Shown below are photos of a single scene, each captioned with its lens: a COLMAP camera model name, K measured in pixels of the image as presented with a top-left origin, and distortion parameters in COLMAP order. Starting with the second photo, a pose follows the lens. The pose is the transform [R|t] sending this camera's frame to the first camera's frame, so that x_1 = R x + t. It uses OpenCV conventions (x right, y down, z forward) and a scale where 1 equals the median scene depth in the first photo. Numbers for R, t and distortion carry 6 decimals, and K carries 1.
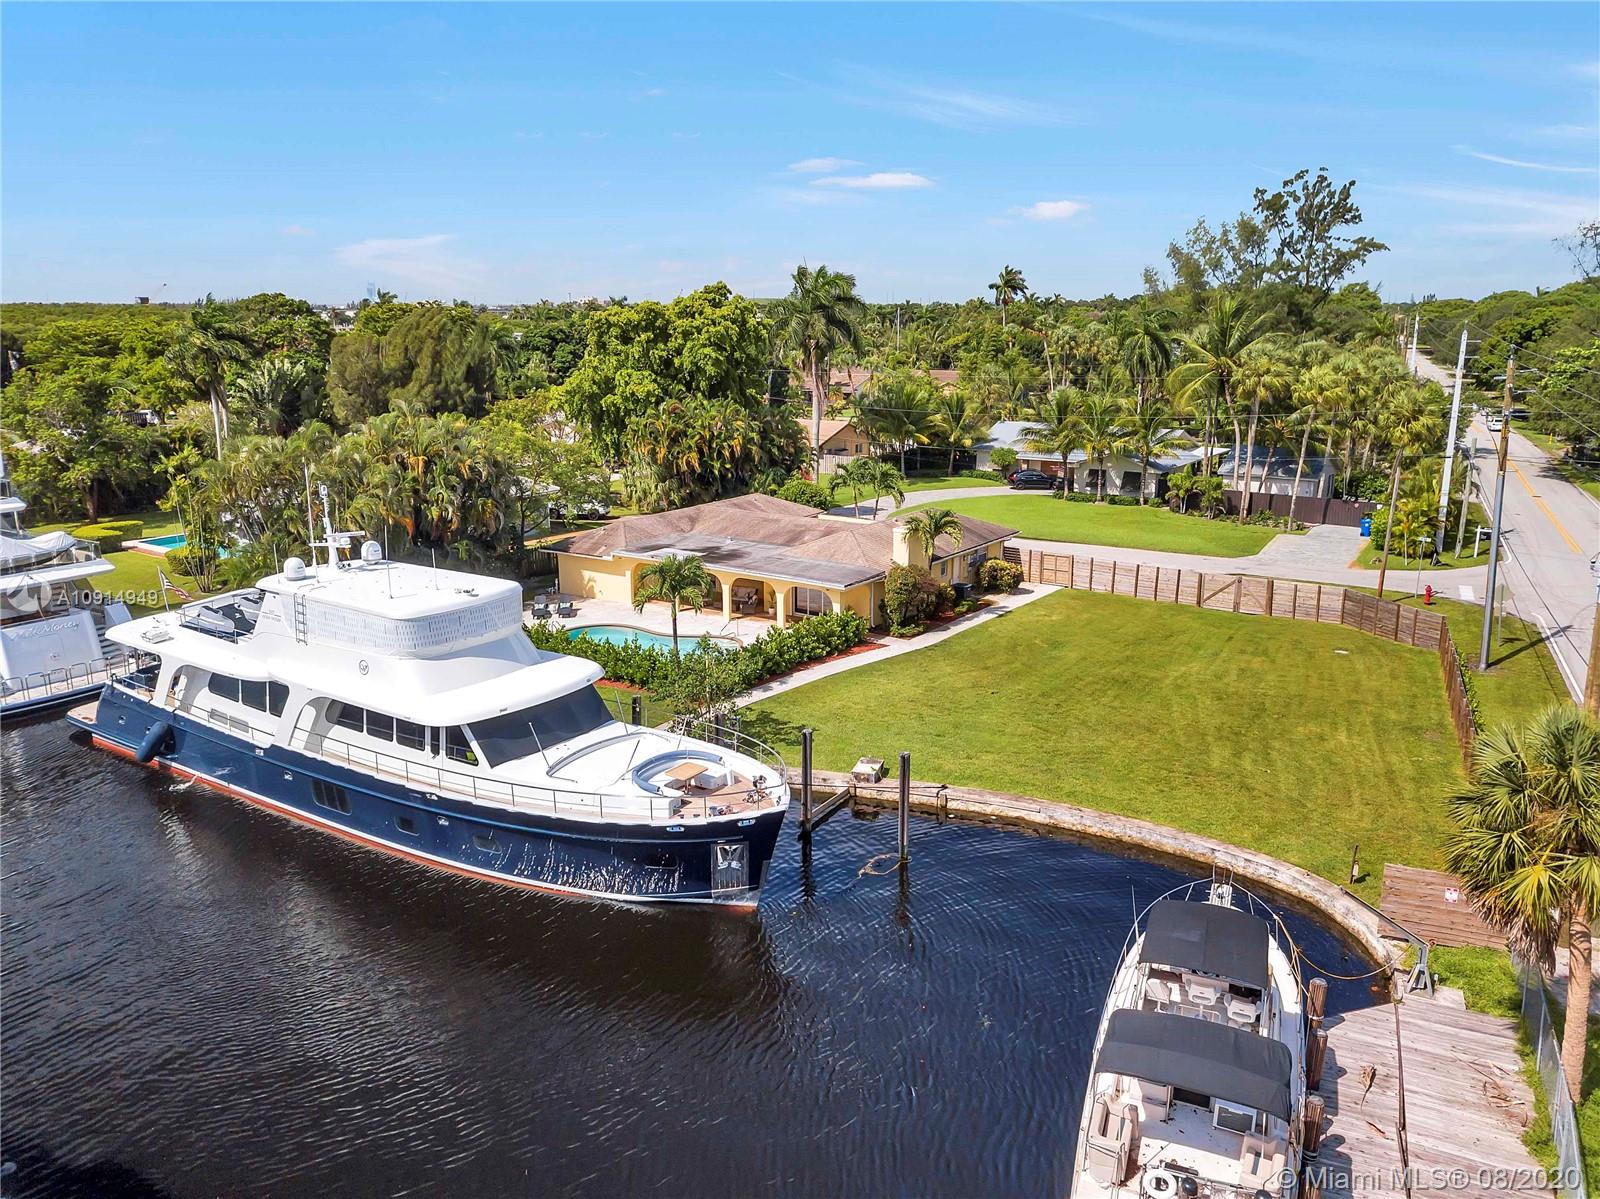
lens RADIAL K [[1221.2, 0, 793.4], [0, 1221.2, 603.6], [0, 0, 1]] dist [0.045859, -0.047790]
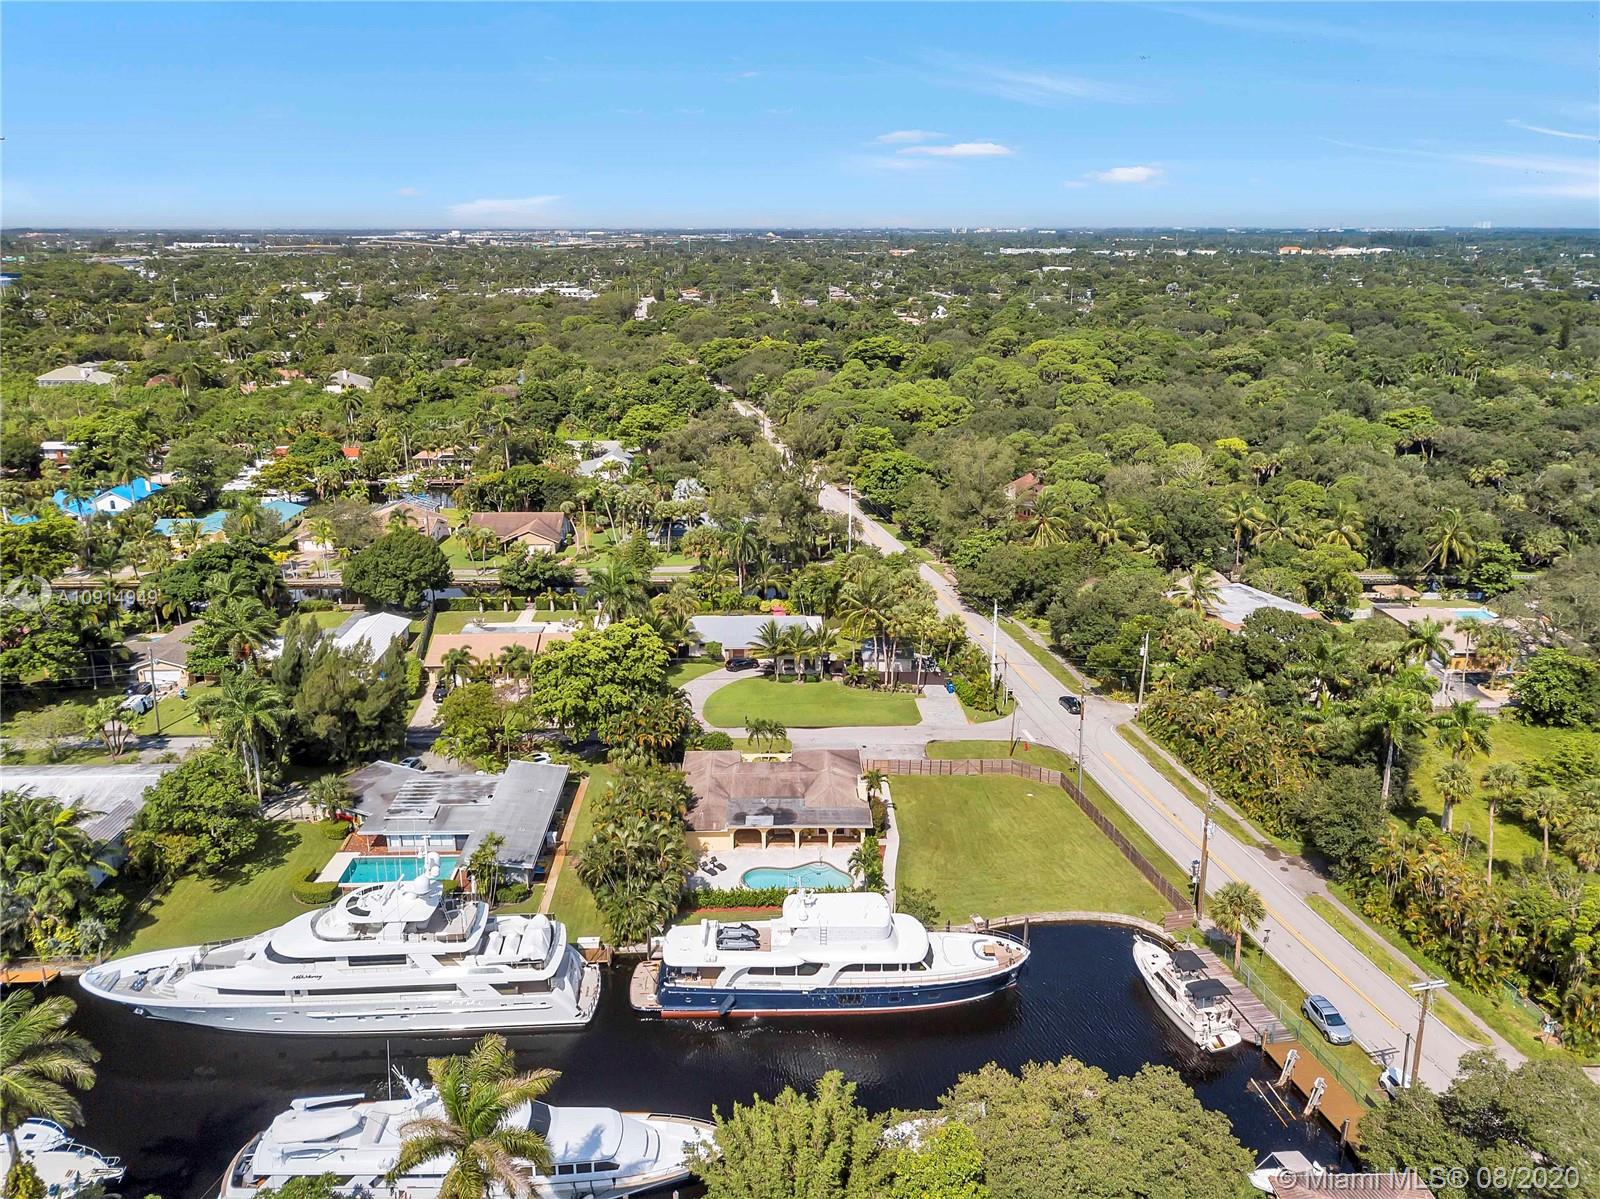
lens RADIAL K [[1226.9, 0, 800.0], [0, 1226.9, 599.5], [0, 0, 1]] dist [0.011576, 0.002655]
pose [[0.806363, -0.167924, 0.567081, -1.484319], [0.131356, 0.985746, 0.105117, -0.793544], [-0.576649, -0.010273, 0.816927, -0.853872]]
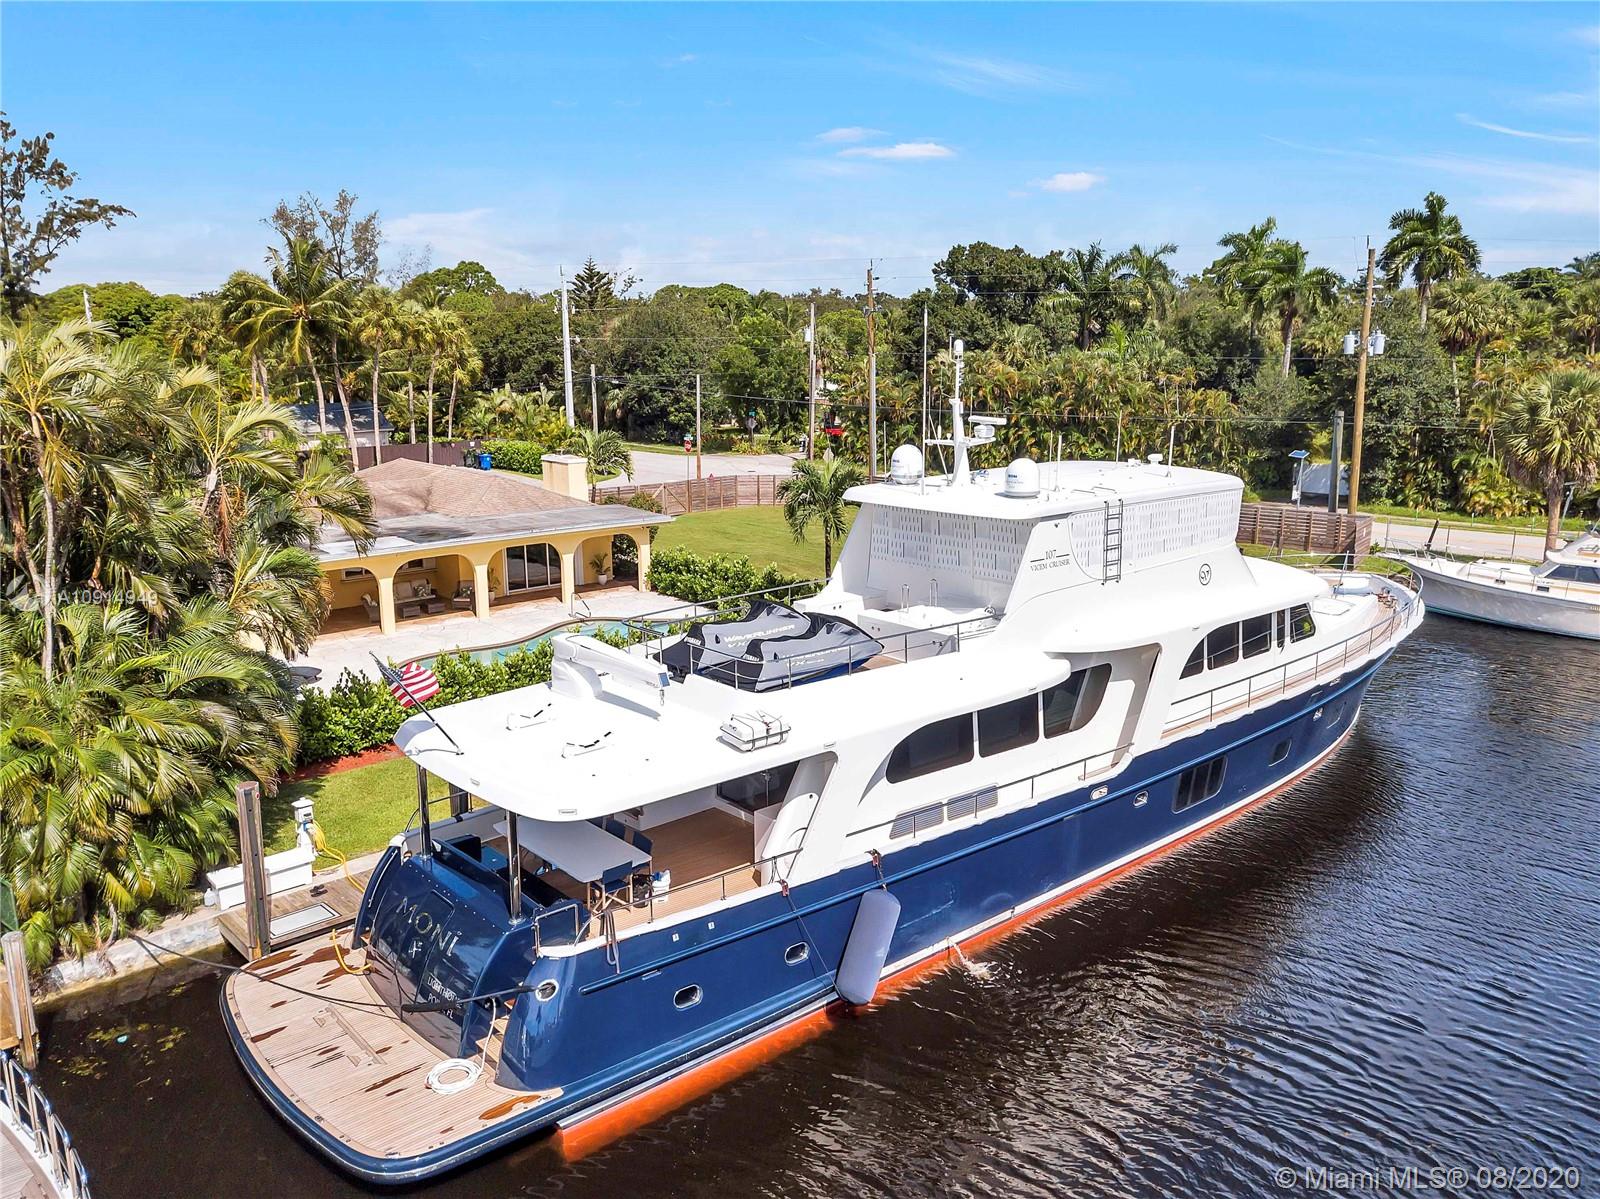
lens RADIAL K [[1221.3, 0, 804.4], [0, 1221.3, 612.3], [0, 0, 1]] dist [0.007661, 0.007474]
pose [[0.241362, -0.213522, 0.946653, -0.871057], [0.230397, 0.960211, 0.157837, -0.073323], [-0.942689, 0.180010, 0.280953, 0.837713]]
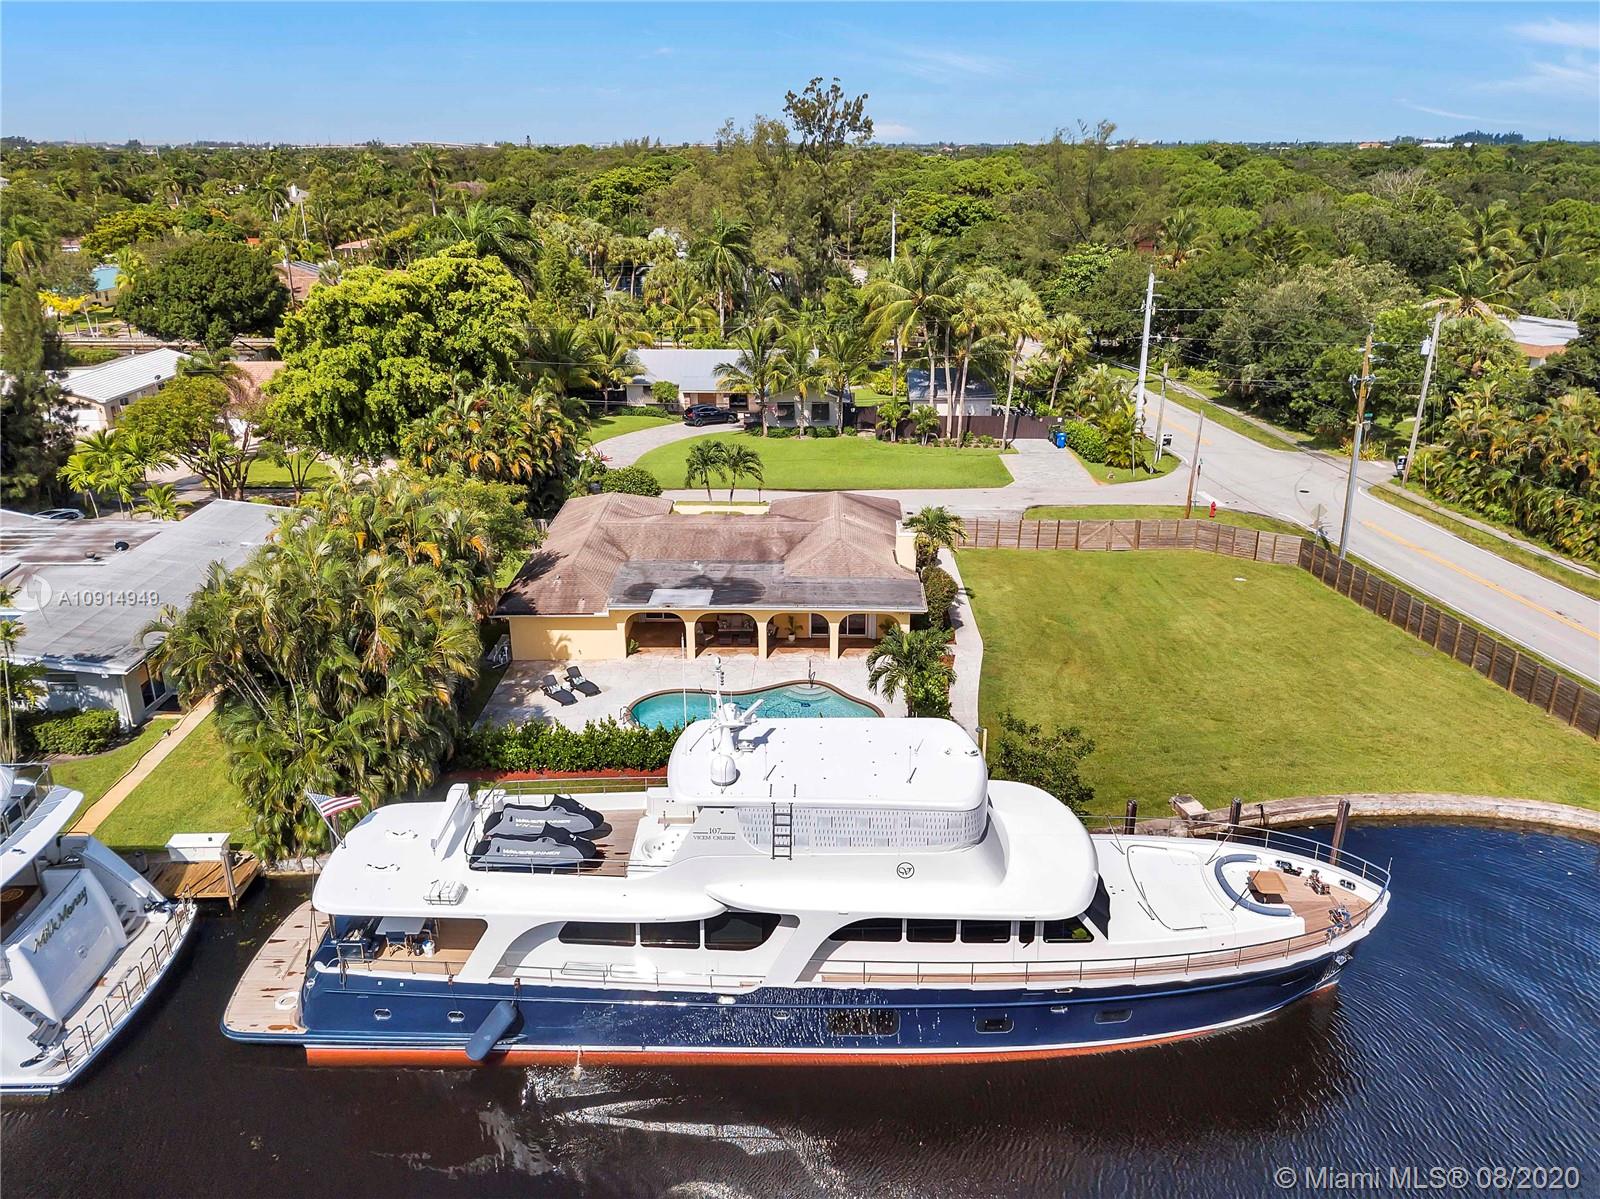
lens RADIAL K [[1221.2, 0, 793.4], [0, 1221.2, 603.6], [0, 0, 1]] dist [0.045859, -0.047790]
pose [[0.830360, -0.193964, 0.522379, -0.675668], [0.128575, 0.978858, 0.159080, -0.227492], [-0.542190, -0.064929, 0.837744, 0.276660]]
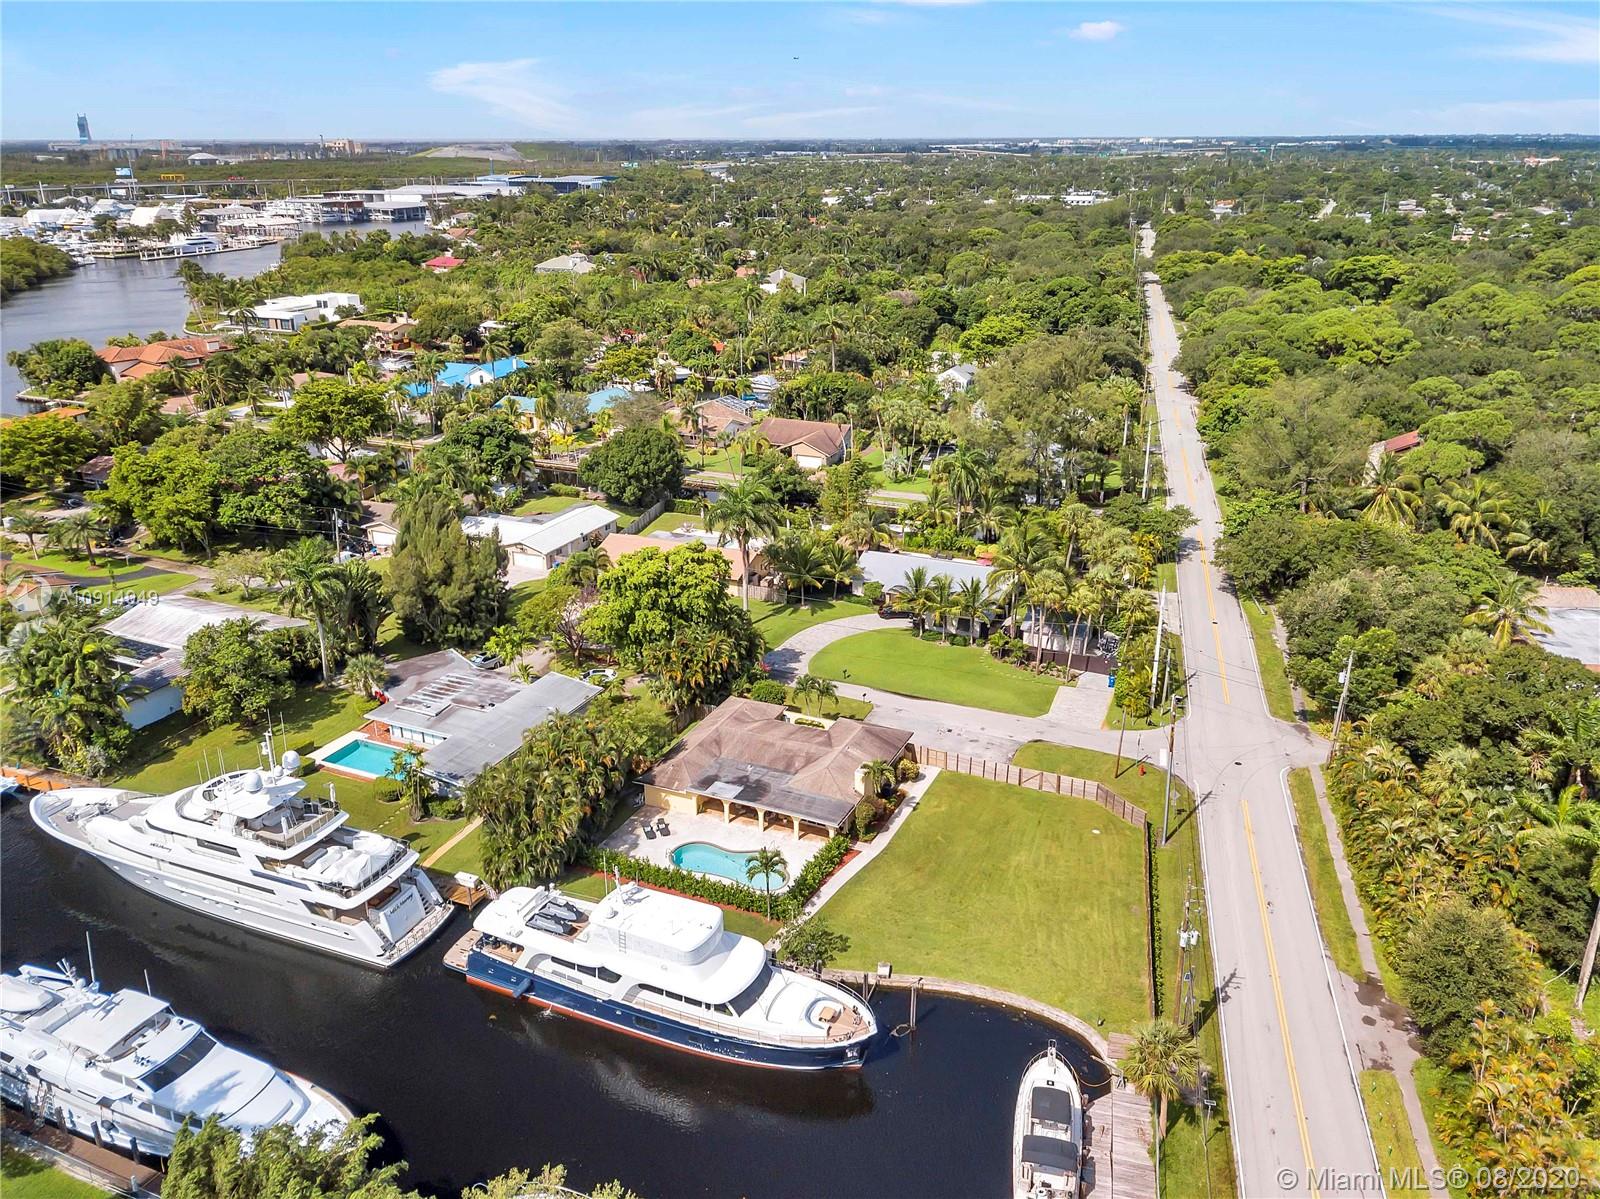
lens RADIAL K [[1216.8, 0, 801.2], [0, 1216.8, 626.6], [0, 0, 1]] dist [0.061071, -0.099775]
pose [[0.983375, -0.065527, 0.169353, -0.358010], [0.039422, 0.987417, 0.153147, -0.700889], [-0.177257, -0.143925, 0.973584, -0.847254]]
